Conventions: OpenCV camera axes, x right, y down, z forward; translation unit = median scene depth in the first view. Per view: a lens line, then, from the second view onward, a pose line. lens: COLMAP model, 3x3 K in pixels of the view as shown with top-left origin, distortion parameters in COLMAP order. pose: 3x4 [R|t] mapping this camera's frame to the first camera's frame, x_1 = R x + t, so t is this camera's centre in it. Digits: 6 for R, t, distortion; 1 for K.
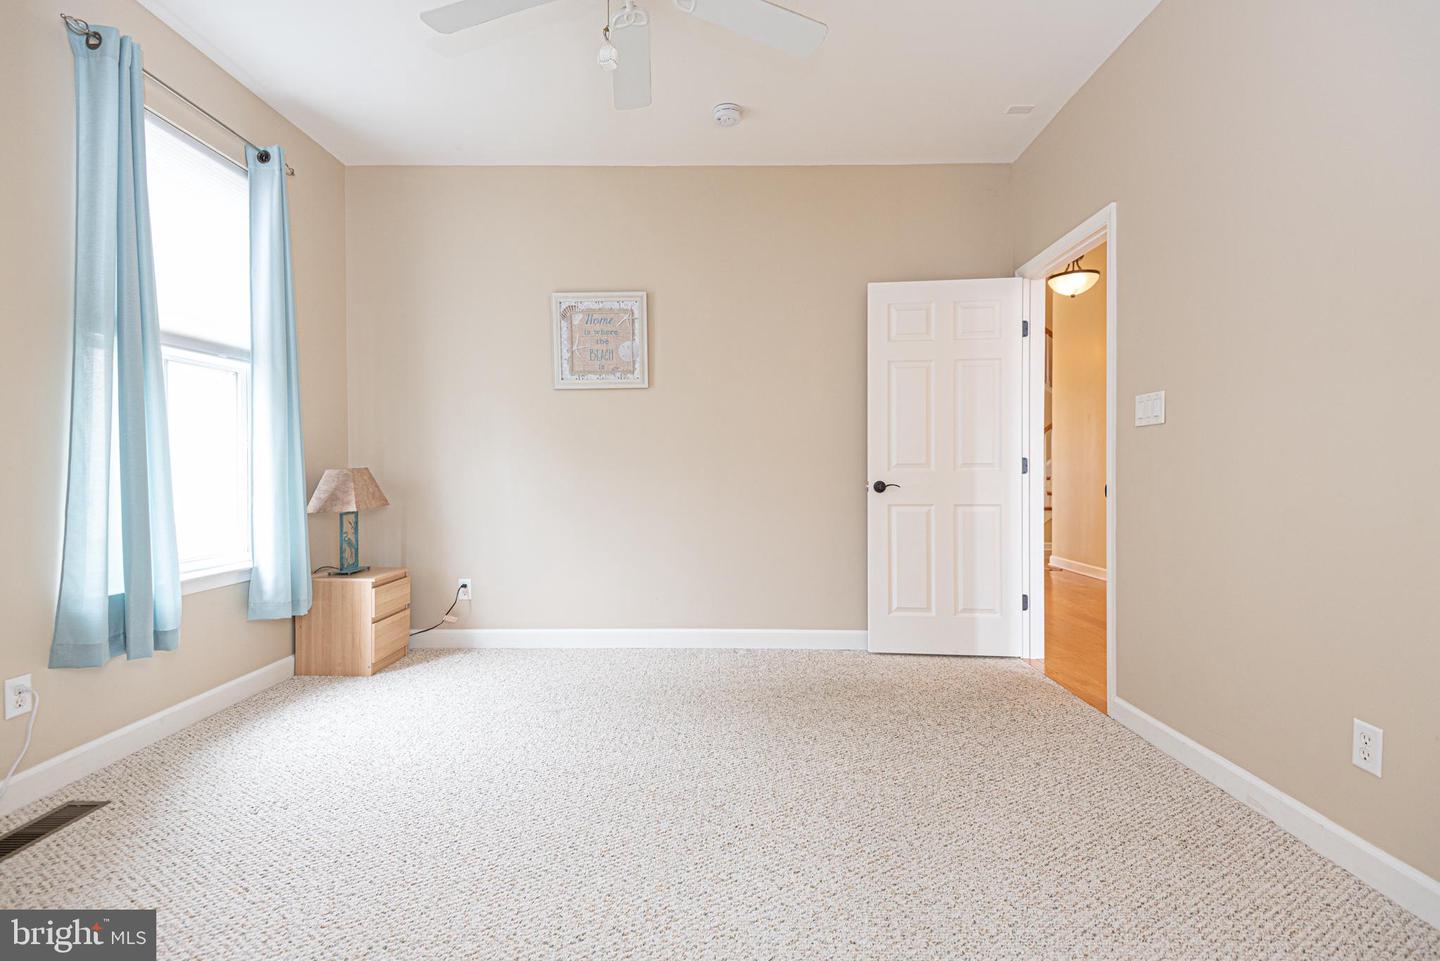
lens RADIAL K [[648.7, 0, 720.5], [0, 648.7, 464.2], [0, 0, 1]] dist [0.001577, 0.000195]
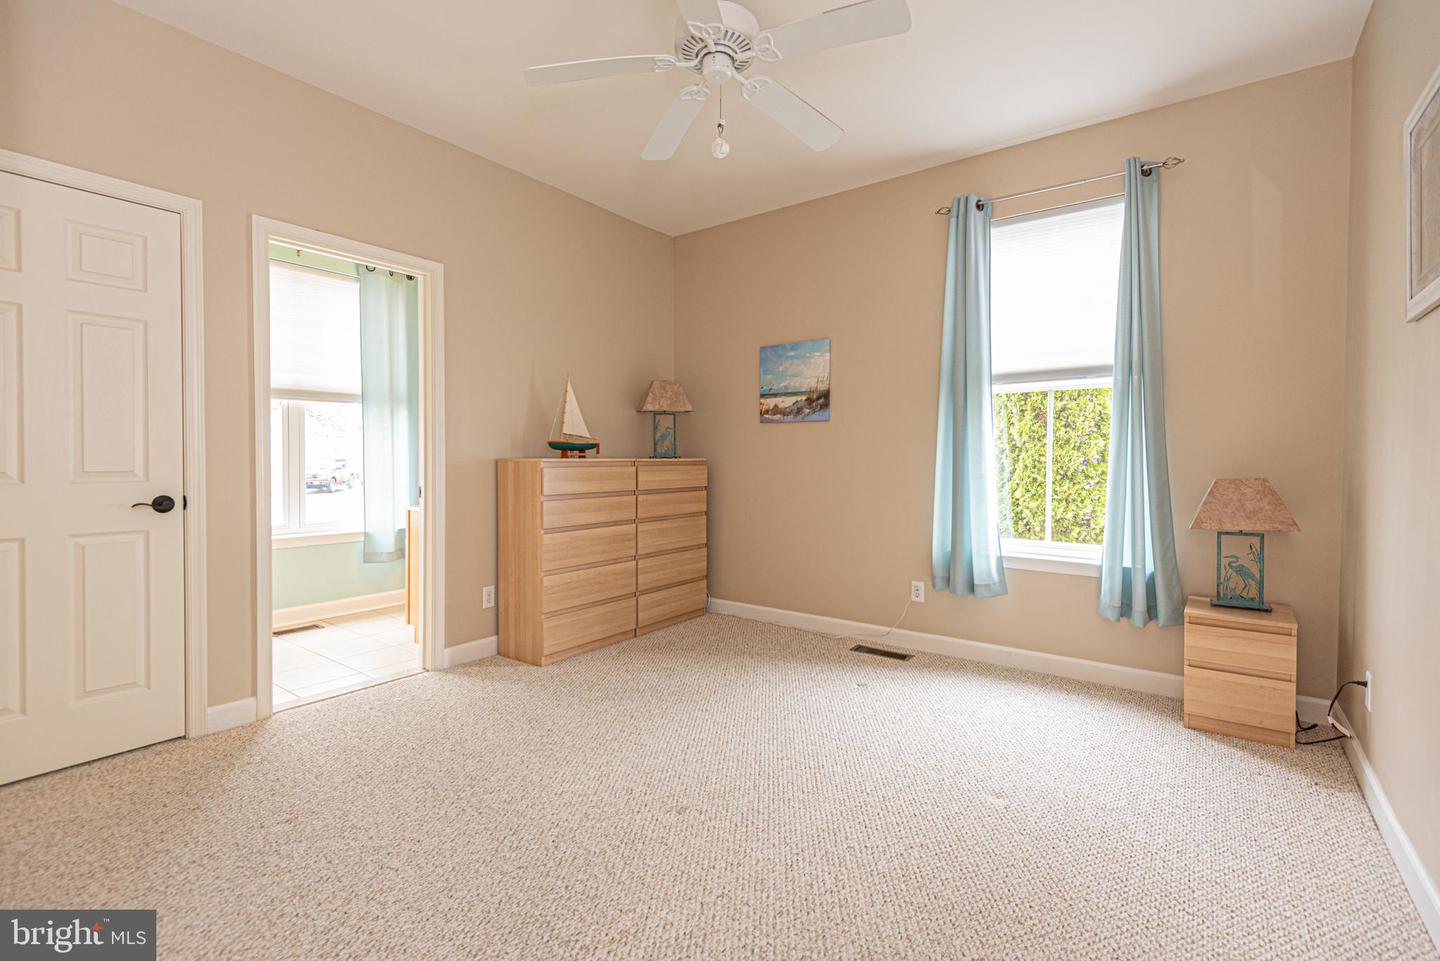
lens RADIAL K [[648.7, 0, 720.5], [0, 648.7, 464.2], [0, 0, 1]] dist [0.001577, 0.000195]
pose [[-0.574477, 0.007027, -0.818490, 0.586290], [-0.000538, 0.999960, 0.008963, -0.023567], [0.818520, 0.005589, -0.574450, 1.191846]]
